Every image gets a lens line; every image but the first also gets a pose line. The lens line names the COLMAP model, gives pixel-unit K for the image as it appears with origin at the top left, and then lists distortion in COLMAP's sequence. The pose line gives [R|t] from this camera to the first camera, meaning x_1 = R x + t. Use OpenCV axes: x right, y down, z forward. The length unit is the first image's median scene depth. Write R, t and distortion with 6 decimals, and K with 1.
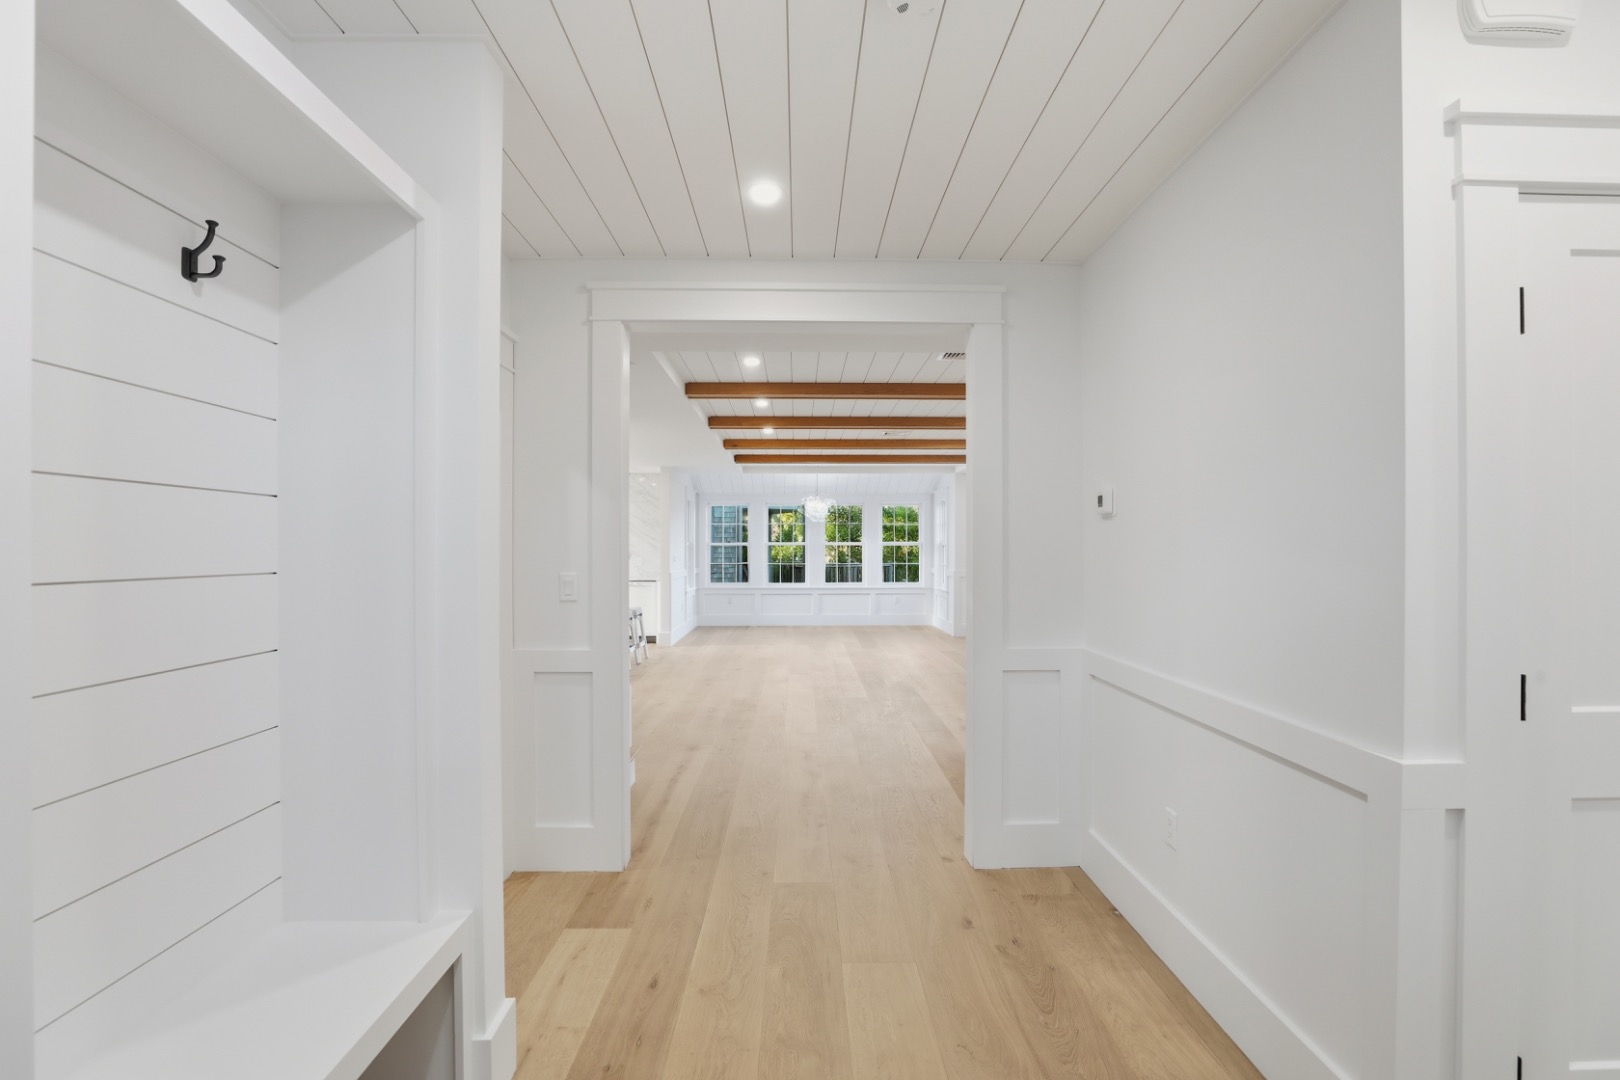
lens RADIAL K [[785.7, 0, 810.0], [0, 785.7, 540.0], [0, 0, 1]] dist [-0.020259, 0.000206]
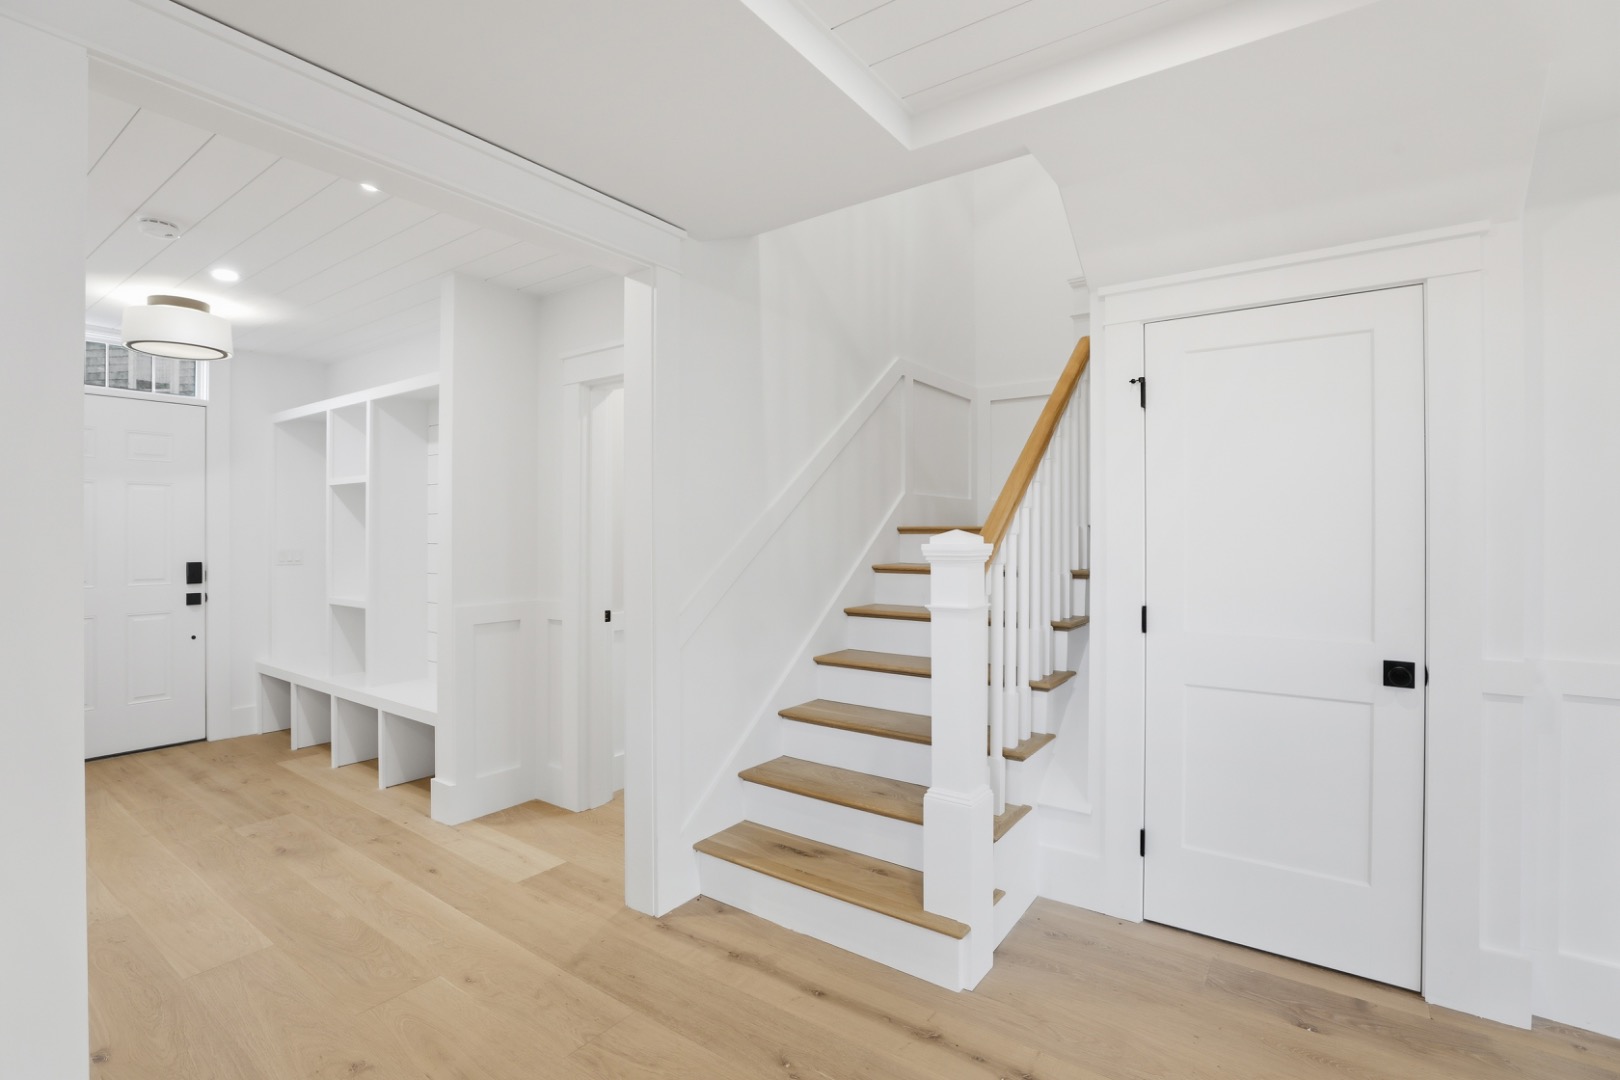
lens RADIAL K [[784.4, 0, 827.3], [0, 784.4, 527.5], [0, 0, 1]] dist [-0.040085, 0.025762]
pose [[-0.610534, 0.004580, -0.791977, 0.419955], [0.012601, 0.999913, -0.003931, 0.010163], [0.791890, -0.012380, -0.610539, 2.322631]]
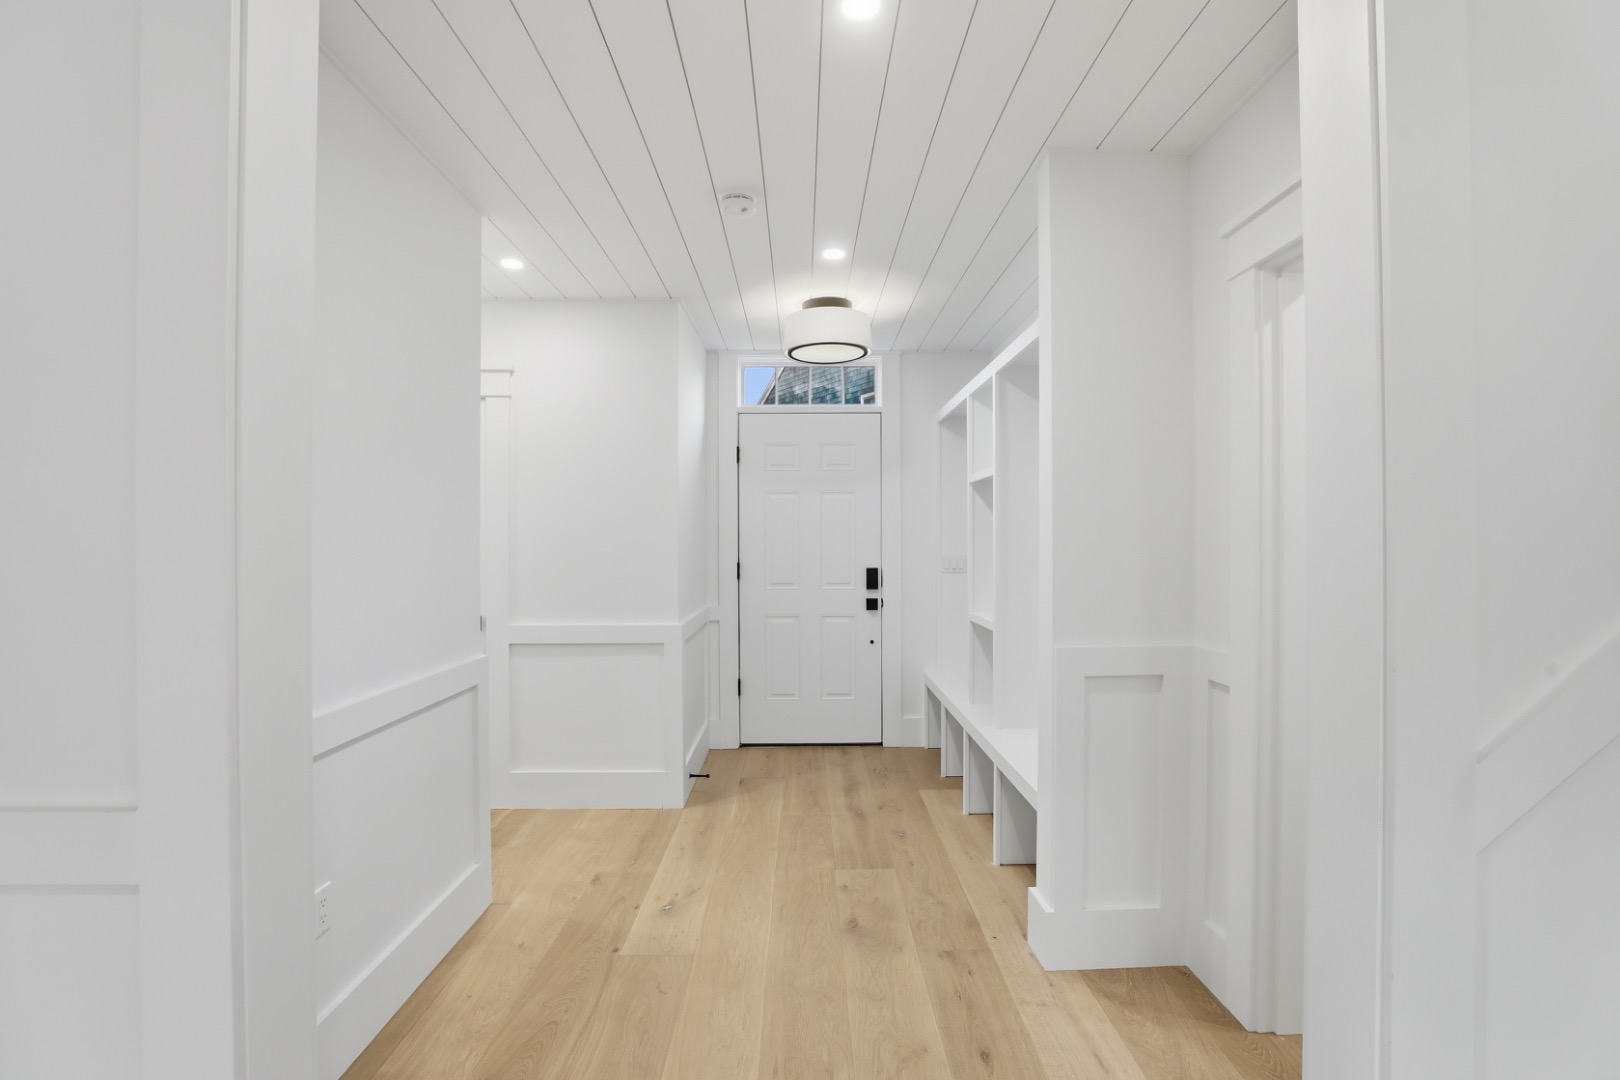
lens RADIAL K [[785.7, 0, 810.0], [0, 785.7, 540.0], [0, 0, 1]] dist [-0.020259, 0.000206]
pose [[-0.999994, 0.003268, 0.000938, -0.013914], [0.003258, 0.999940, -0.010476, 0.019899], [-0.000973, -0.010473, -0.999945, 1.849596]]
